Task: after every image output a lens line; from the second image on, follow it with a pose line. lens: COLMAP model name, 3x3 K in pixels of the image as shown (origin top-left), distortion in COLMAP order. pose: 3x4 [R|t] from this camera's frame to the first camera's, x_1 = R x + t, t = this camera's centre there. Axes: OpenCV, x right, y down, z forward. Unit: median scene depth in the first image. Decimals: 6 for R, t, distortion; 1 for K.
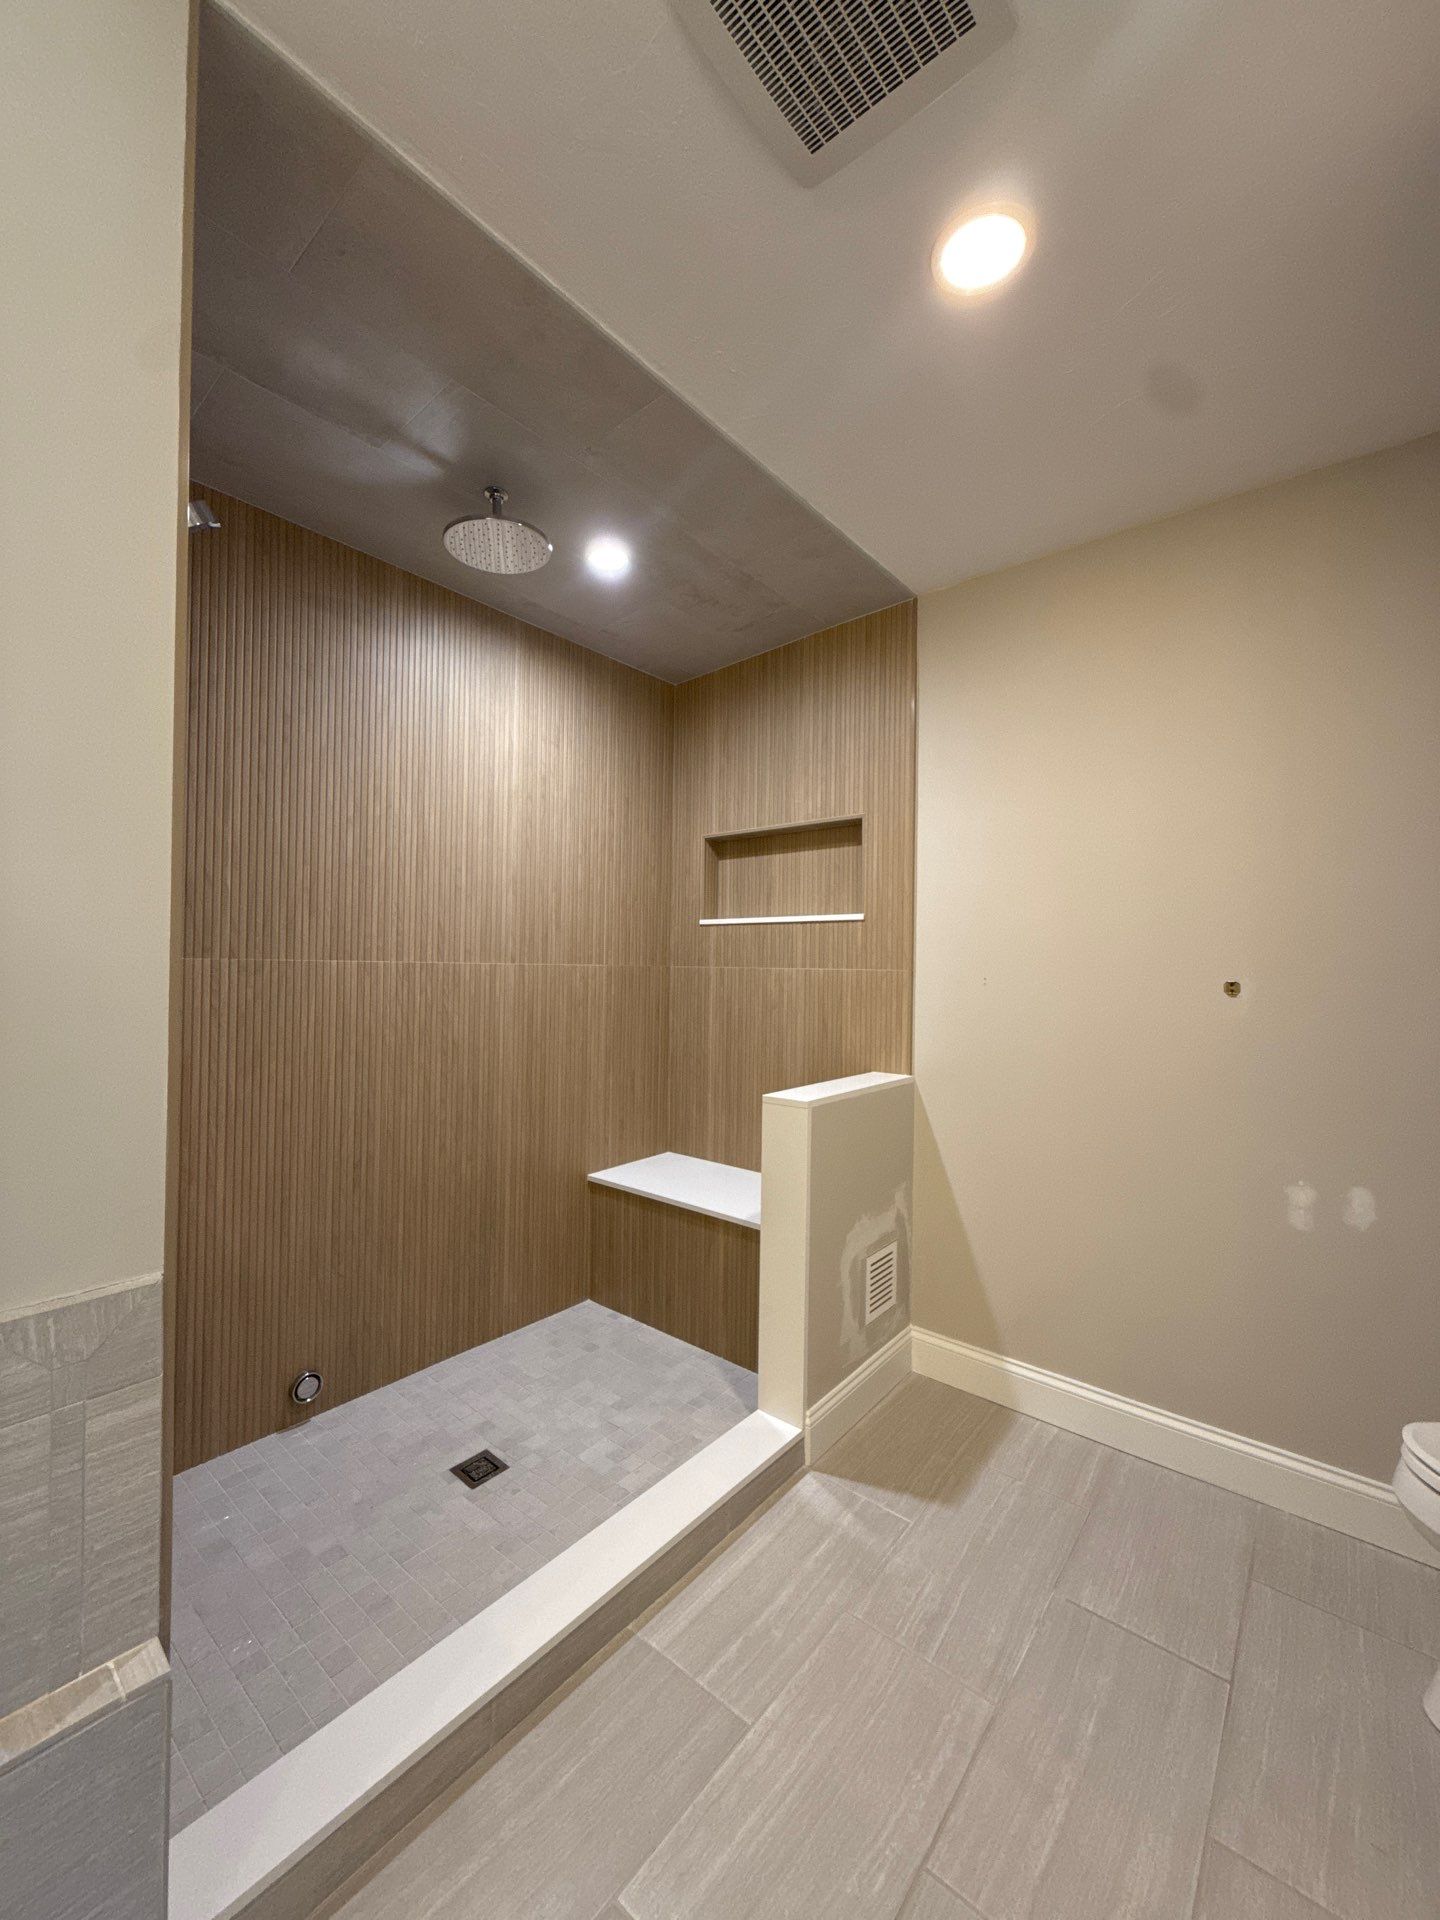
lens RADIAL K [[765.2, 0, 717.8], [0, 765.2, 962.8], [0, 0, 1]] dist [0.000561, -0.000069]
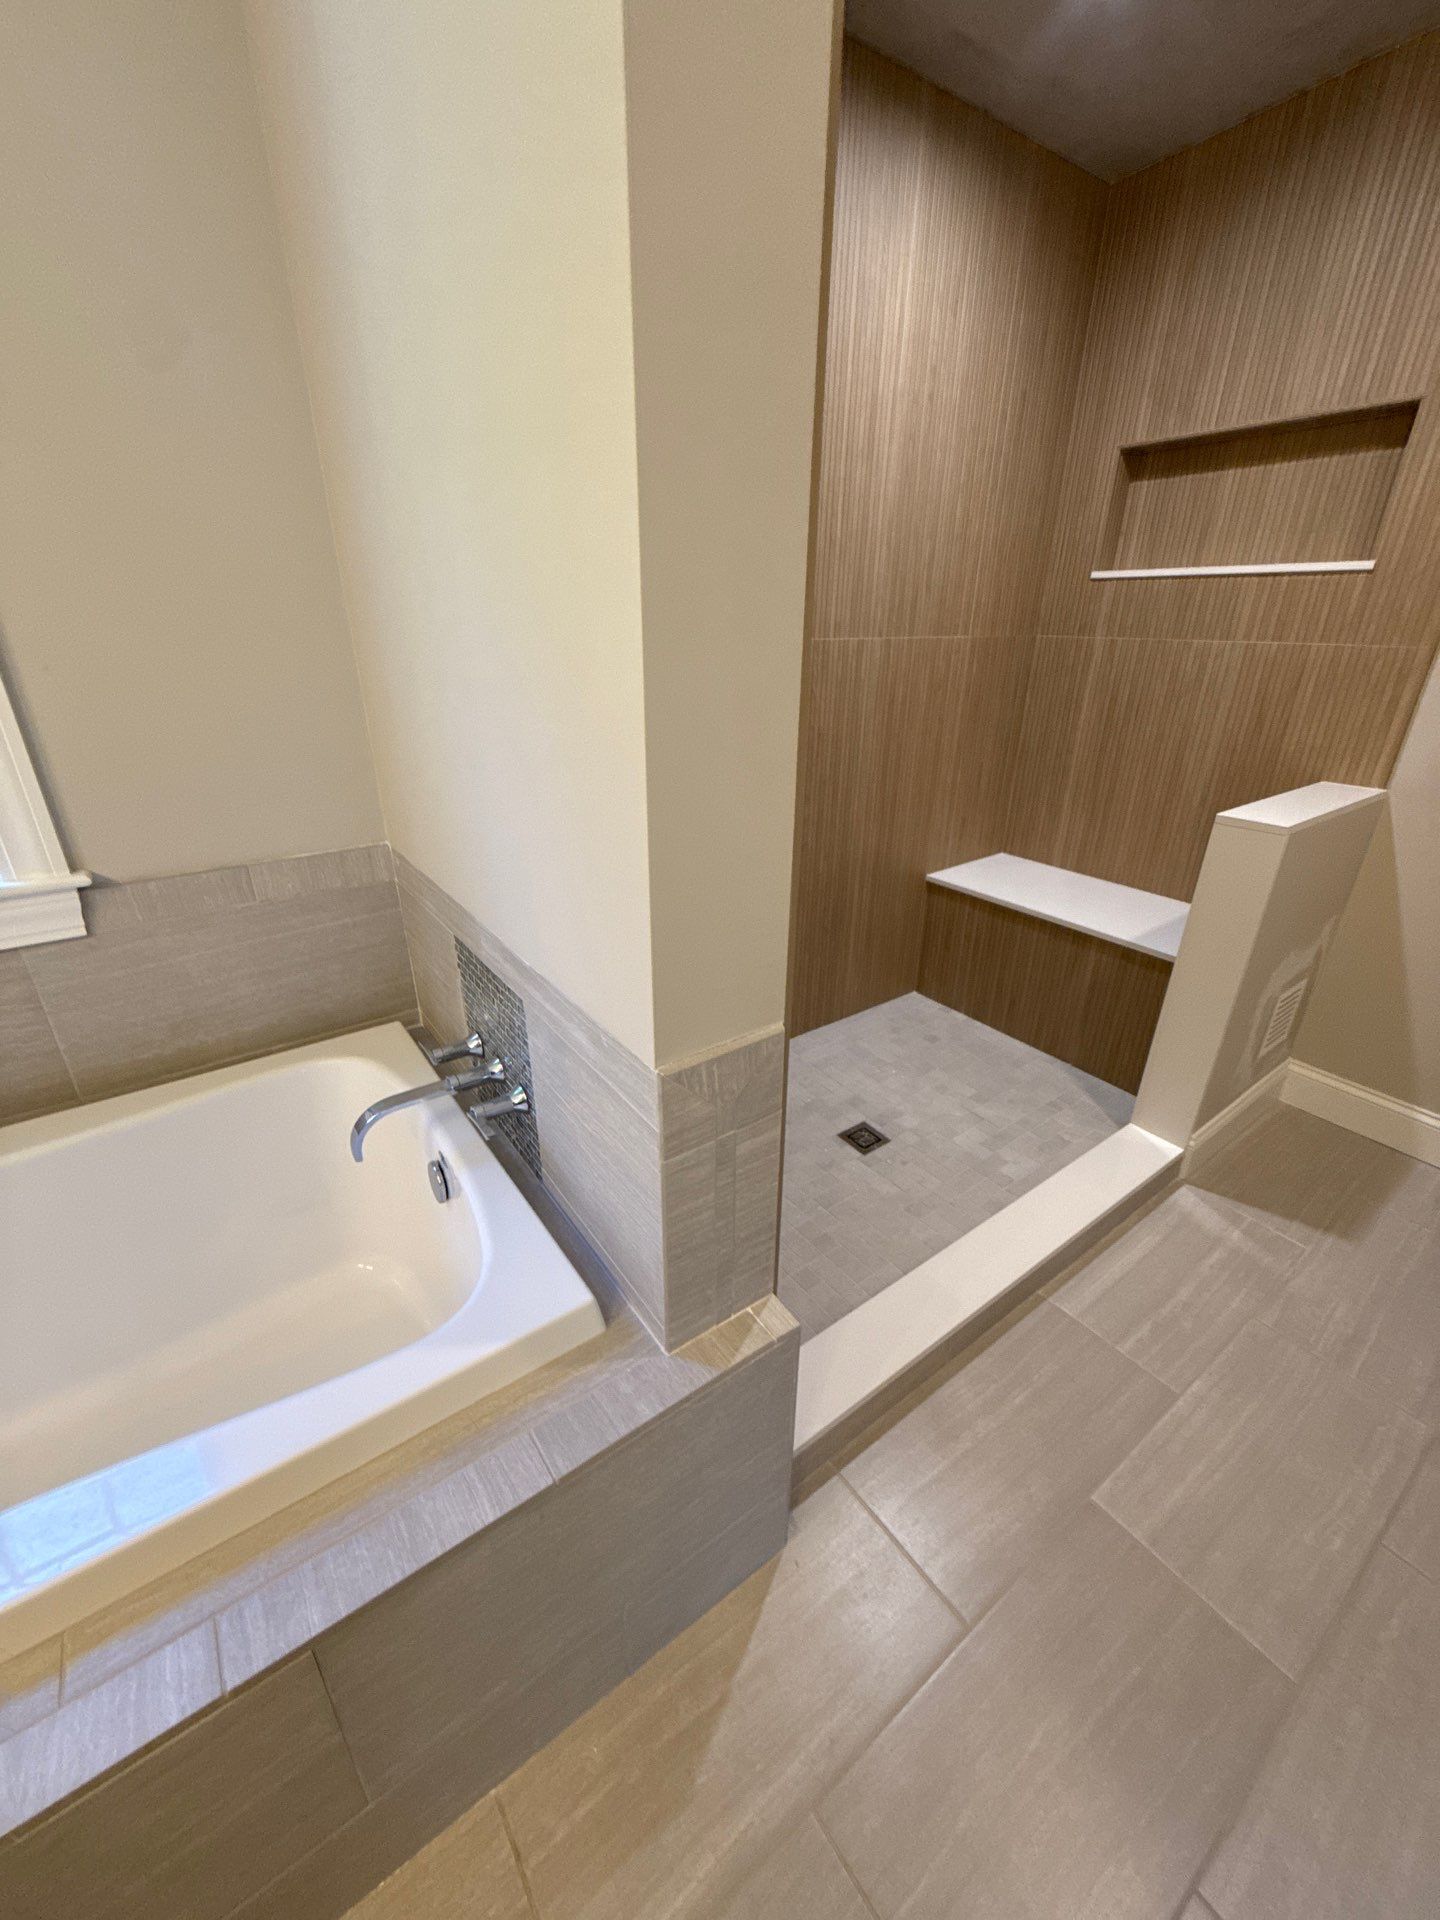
lens RADIAL K [[765.2, 0, 717.8], [0, 765.2, 962.8], [0, 0, 1]] dist [0.000561, -0.000069]
pose [[0.968881, 0.093956, -0.229000, -0.228305], [0.010217, 0.909190, 0.416256, -0.028381], [0.247314, -0.405643, 0.879937, 0.057138]]
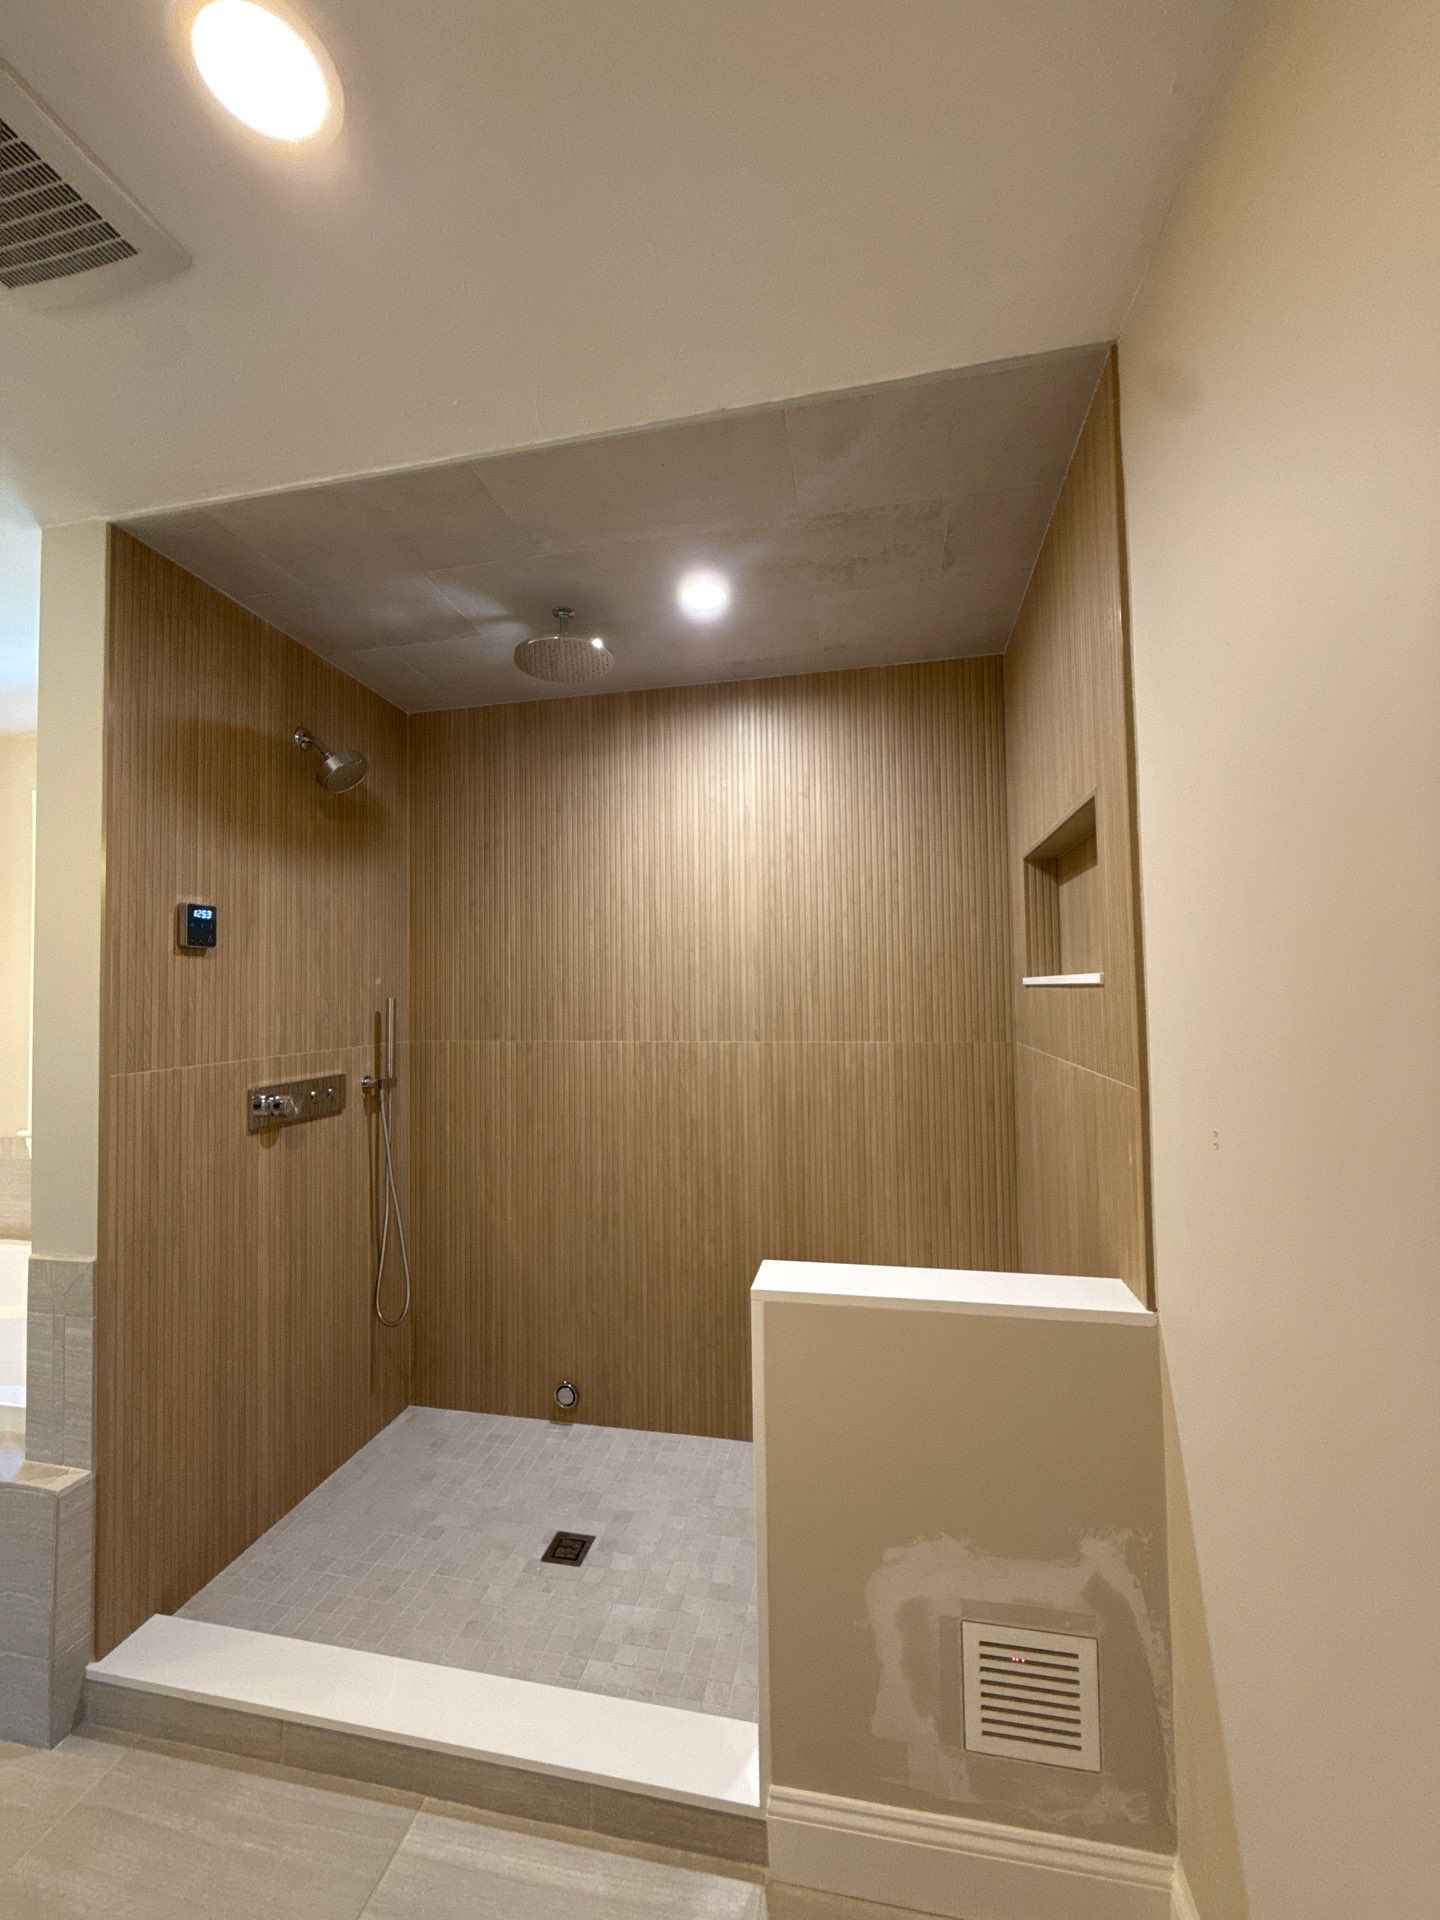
lens RADIAL K [[762.5, 0, 720.0], [0, 762.5, 960.0], [0, 0, 1]] dist [-0.001157, -0.000007]
pose [[0.469638, -0.054504, -0.881175, 0.580130], [0.024845, 0.998513, -0.048520, -0.058632], [0.882510, 0.000894, 0.470293, 0.555795]]
